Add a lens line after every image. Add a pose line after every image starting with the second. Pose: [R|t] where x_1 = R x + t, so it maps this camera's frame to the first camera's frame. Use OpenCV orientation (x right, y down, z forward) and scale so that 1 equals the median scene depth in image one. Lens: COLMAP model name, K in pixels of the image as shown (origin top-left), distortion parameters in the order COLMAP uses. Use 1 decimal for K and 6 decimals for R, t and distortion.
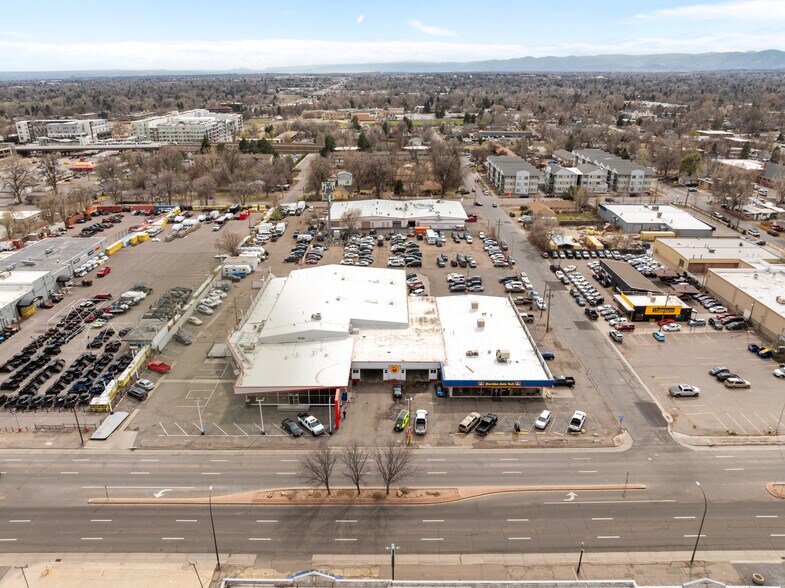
lens RADIAL K [[552.4, 0, 395.2], [0, 552.4, 297.0], [0, 0, 1]] dist [-0.039723, 0.001718]
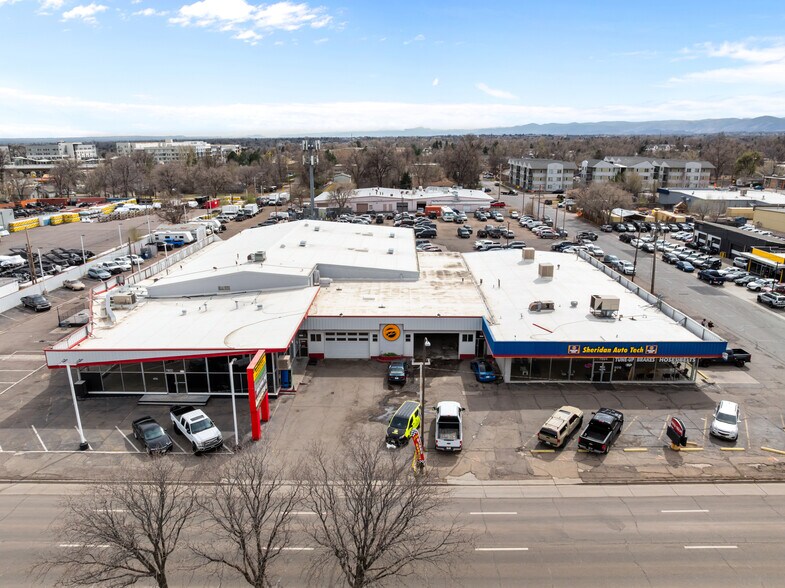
lens RADIAL K [[552.4, 0, 395.2], [0, 552.4, 297.0], [0, 0, 1]] dist [-0.039723, 0.001718]
pose [[0.999882, 0.000049, -0.015352, 0.010525], [-0.001679, 0.994344, -0.106194, 0.159488], [0.015260, 0.106207, 0.994227, 0.514992]]
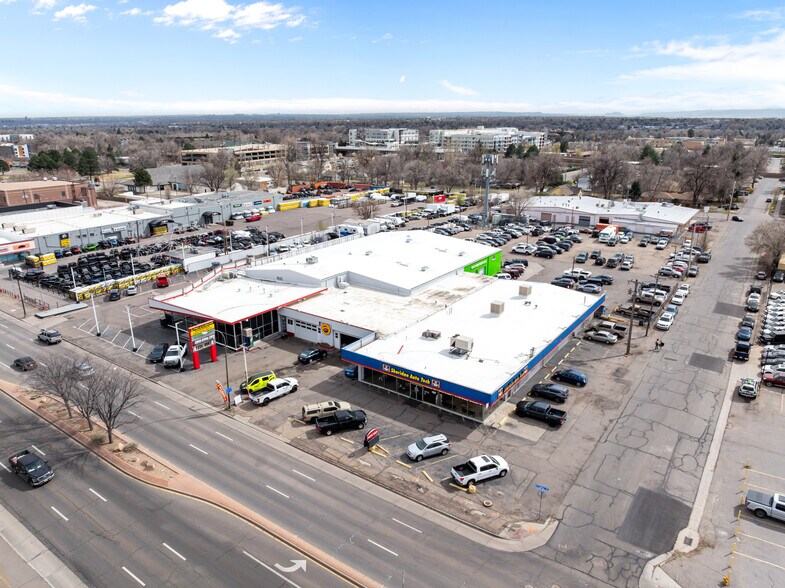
lens RADIAL K [[552.4, 0, 395.2], [0, 552.4, 297.0], [0, 0, 1]] dist [-0.039723, 0.001718]
pose [[0.815739, 0.179940, -0.549719, 0.489283], [-0.217803, 0.975986, -0.003732, 0.075624], [0.535846, 0.122775, 0.835341, 0.453671]]
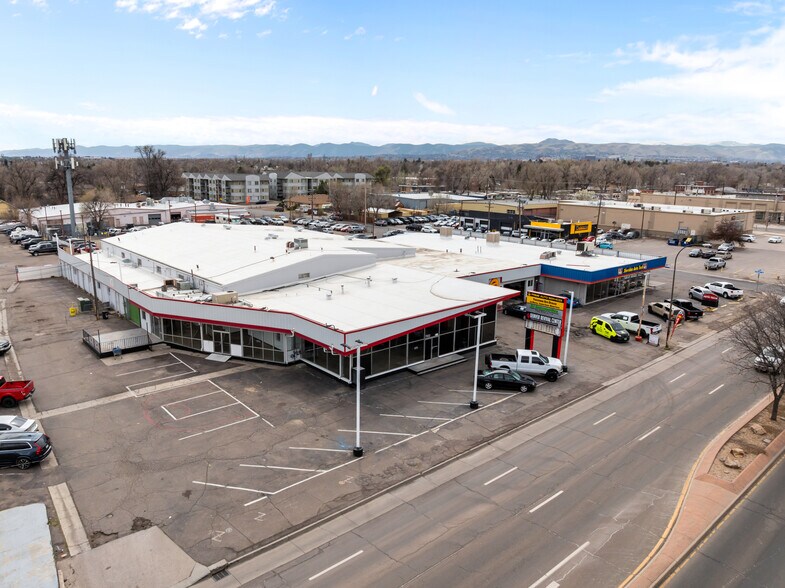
lens RADIAL K [[569.1, 0, 392.5], [0, 569.1, 294.0], [0, 0, 1]] dist [-0.036419, -0.000594]
pose [[0.755502, -0.133885, 0.641320, -0.500359], [0.232976, 0.969814, -0.071992, 0.165659], [-0.612323, 0.203802, 0.763888, 0.629217]]
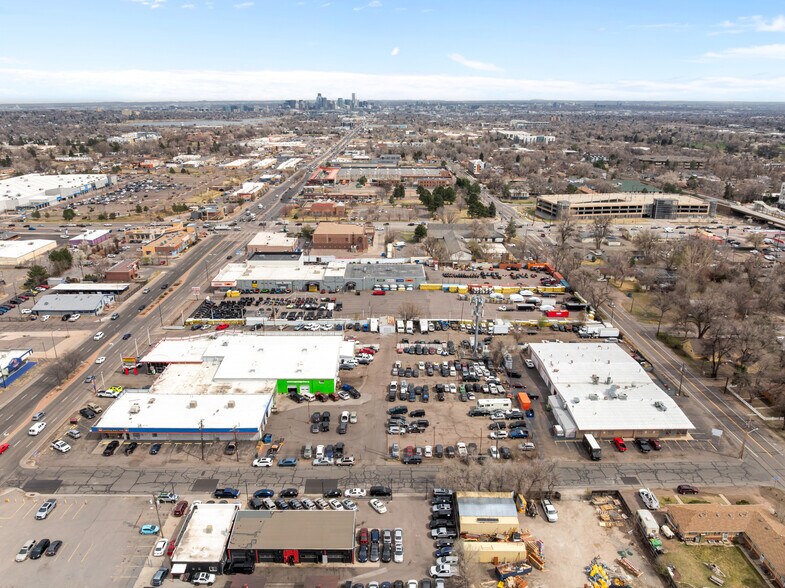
lens RADIAL K [[569.1, 0, 392.5], [0, 569.1, 294.0], [0, 0, 1]] dist [-0.036419, -0.000594]
pose [[0.009201, 0.322896, -0.946390, 1.493510], [-0.379579, 0.876720, 0.295435, -0.831382], [0.925113, 0.356511, 0.130632, 1.364161]]
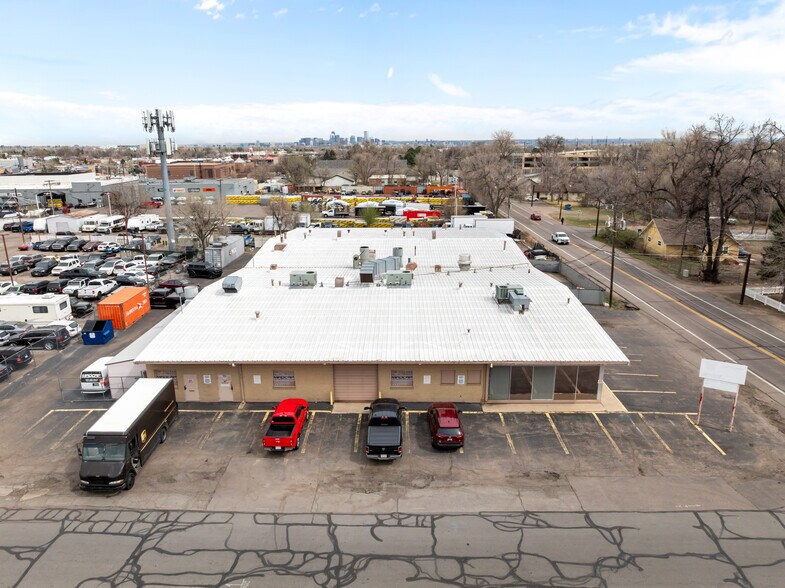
lens RADIAL K [[552.4, 0, 395.2], [0, 552.4, 297.0], [0, 0, 1]] dist [-0.039723, 0.001718]
pose [[-0.003462, 0.277640, -0.960679, 0.590127], [-0.377535, 0.889226, 0.258350, -0.478234], [0.925989, 0.363585, 0.101741, 2.183762]]
